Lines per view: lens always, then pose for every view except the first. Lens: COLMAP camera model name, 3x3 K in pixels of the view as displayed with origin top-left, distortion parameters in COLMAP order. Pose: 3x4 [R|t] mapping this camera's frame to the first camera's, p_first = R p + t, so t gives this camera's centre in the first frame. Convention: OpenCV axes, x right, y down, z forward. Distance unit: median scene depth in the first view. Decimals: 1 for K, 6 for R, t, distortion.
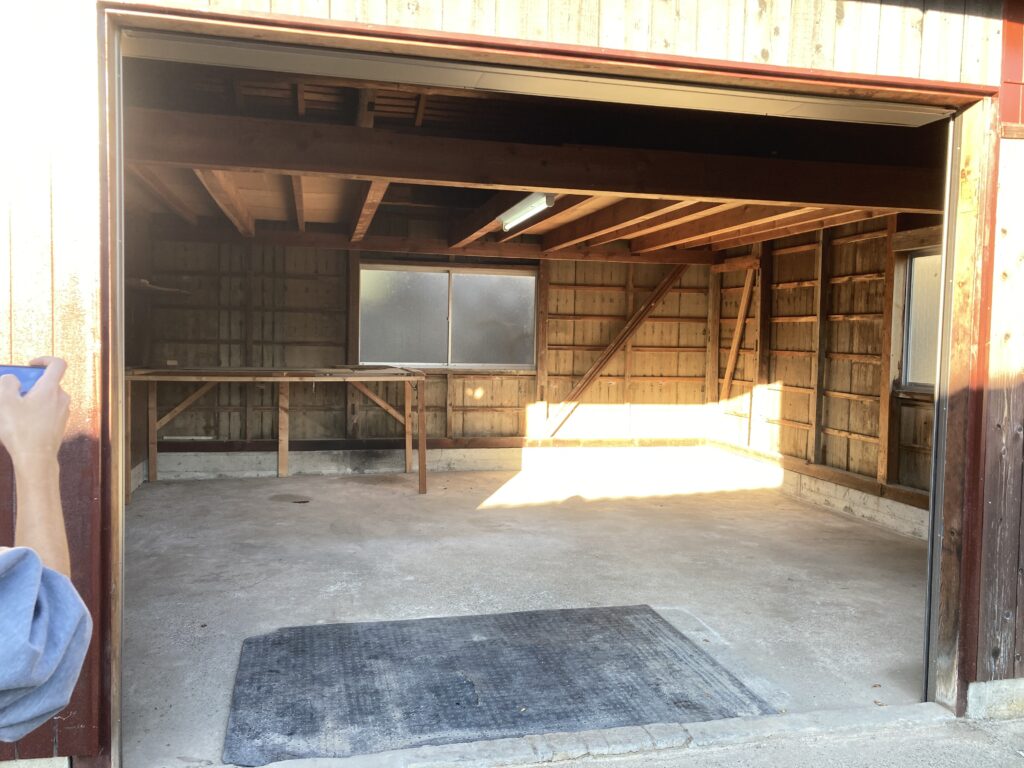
lens RADIAL K [[841.9, 0, 512.0], [0, 841.9, 384.0], [0, 0, 1]] dist [0.005360, 0.005329]
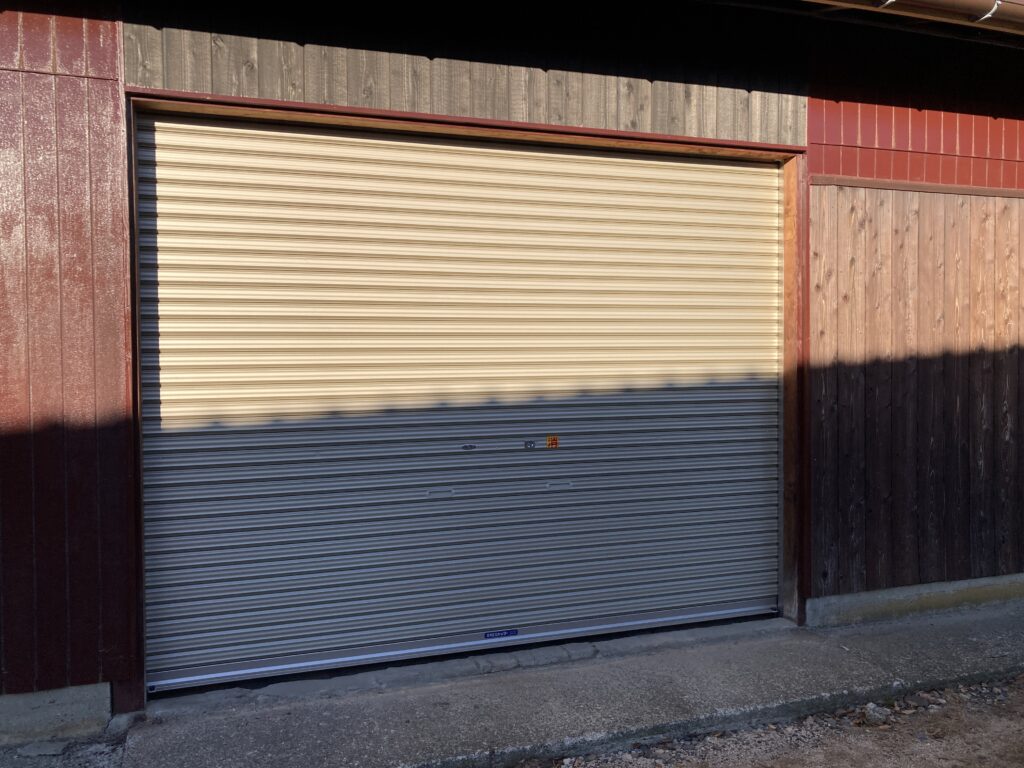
lens RADIAL K [[841.9, 0, 512.0], [0, 841.9, 384.0], [0, 0, 1]] dist [0.005360, 0.005329]
pose [[0.994134, -0.031020, 0.103609, -0.036427], [0.032923, 0.999318, -0.016715, 0.029374], [-0.103020, 0.020028, 0.994478, -0.263200]]
